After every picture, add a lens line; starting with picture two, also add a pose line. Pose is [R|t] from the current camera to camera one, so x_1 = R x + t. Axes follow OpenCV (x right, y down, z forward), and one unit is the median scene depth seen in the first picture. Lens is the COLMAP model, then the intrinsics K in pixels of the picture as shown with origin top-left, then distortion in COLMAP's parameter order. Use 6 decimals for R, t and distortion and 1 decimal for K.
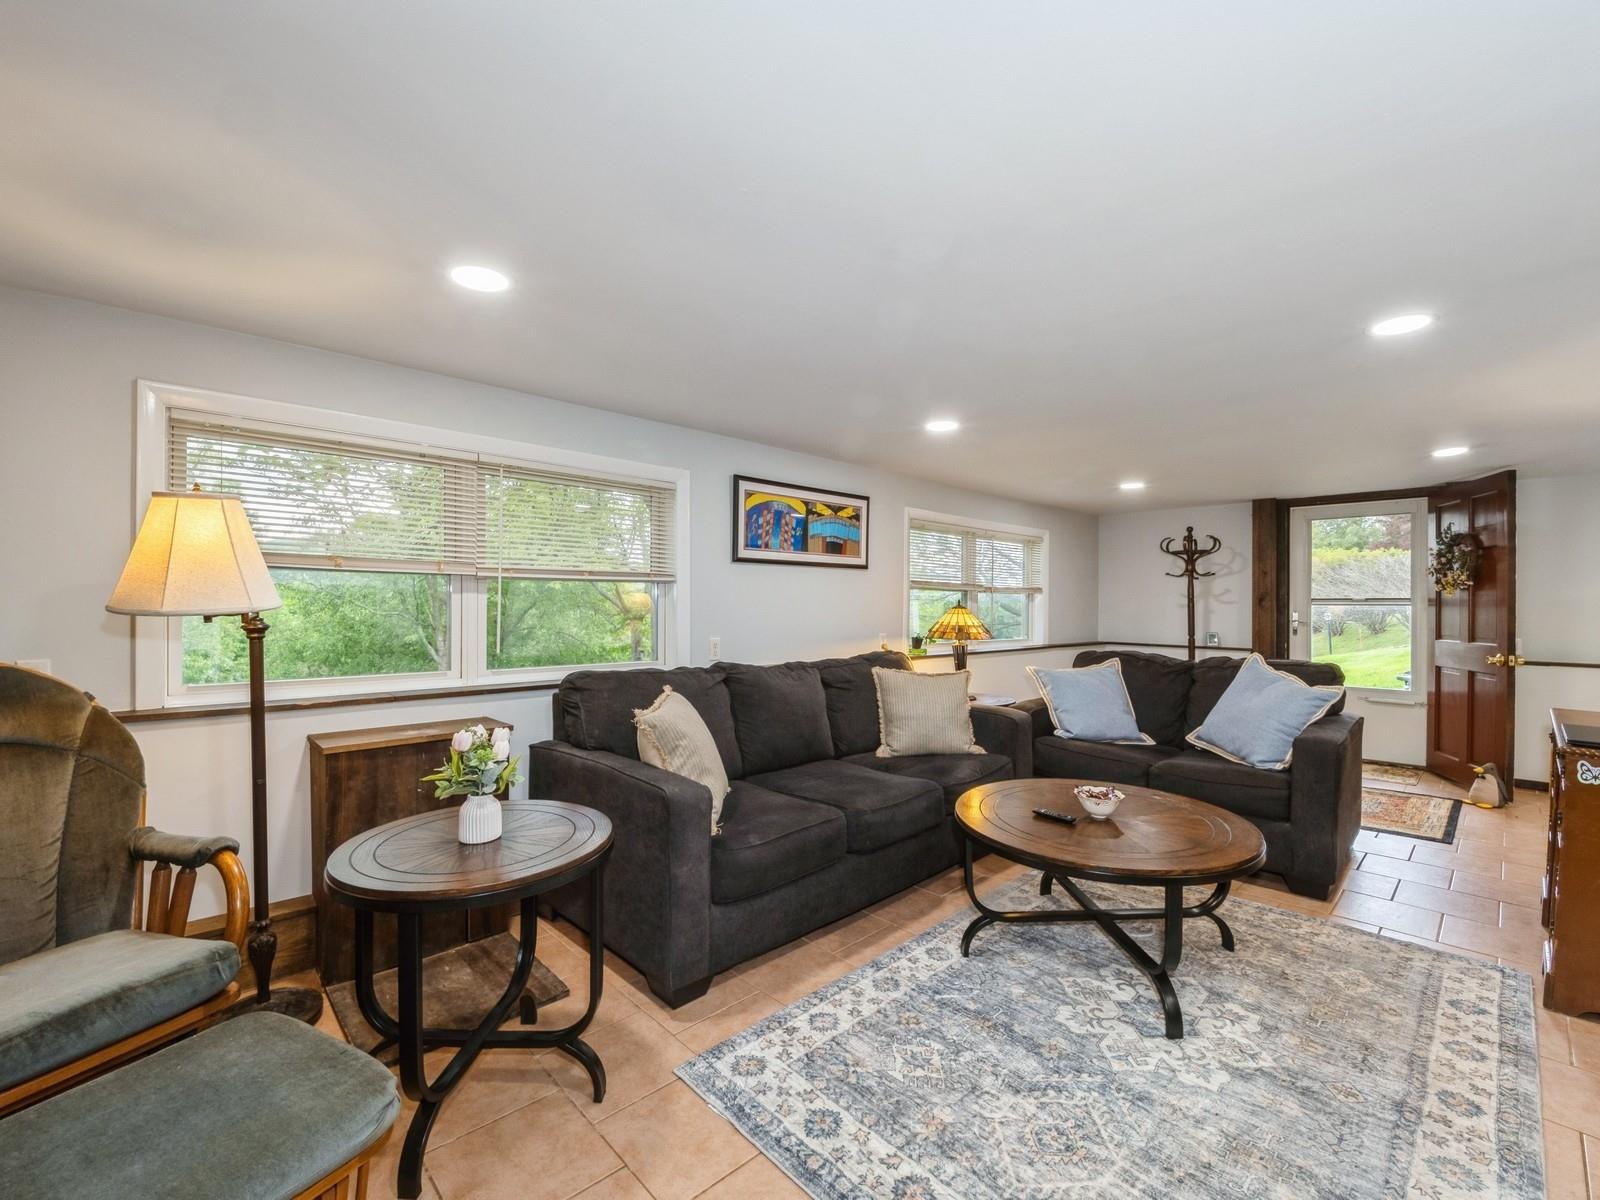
lens RADIAL K [[710.7, 0, 790.2], [0, 710.7, 601.3], [0, 0, 1]] dist [-0.000674, 0.001181]
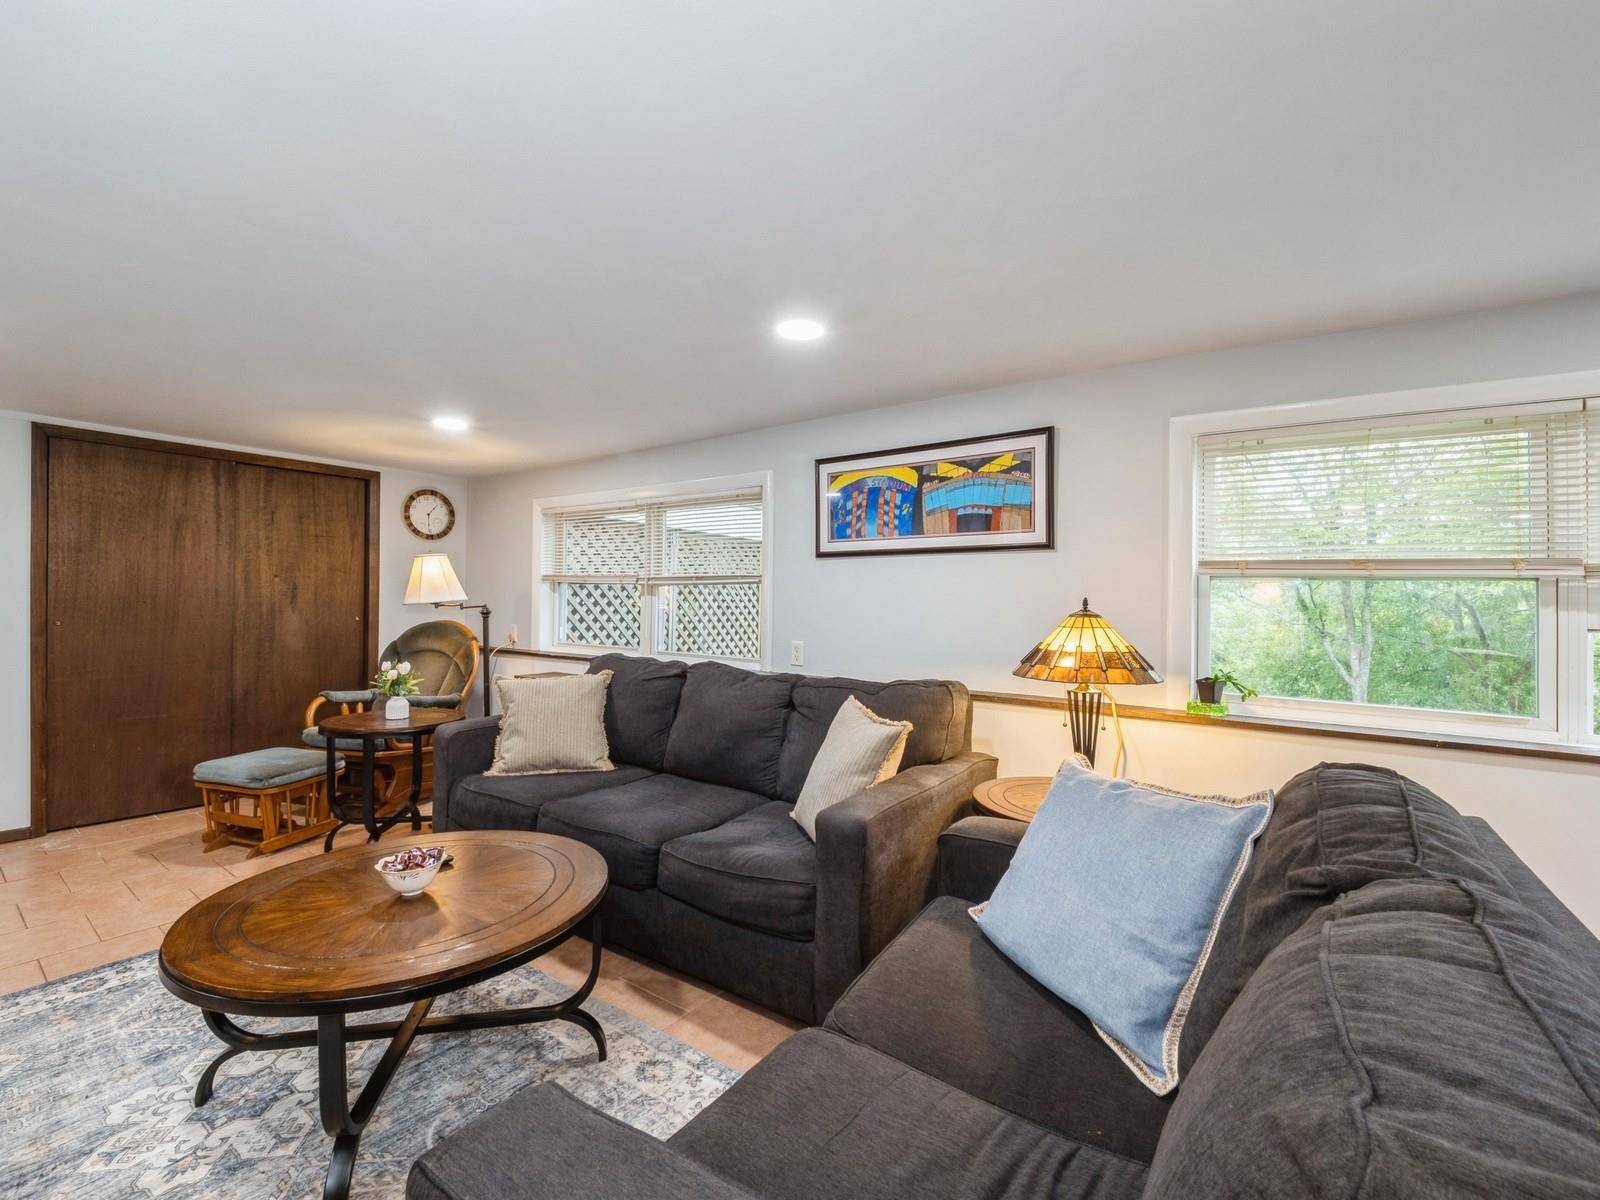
lens RADIAL K [[710.7, 0, 792.0], [0, 710.7, 599.3], [0, 0, 1]] dist [-0.000674, 0.001181]
pose [[0.145717, 0.000245, -0.989326, 0.766302], [-0.001184, 0.999999, 0.000073, -0.003024], [0.989326, 0.001161, 0.145717, 0.804260]]
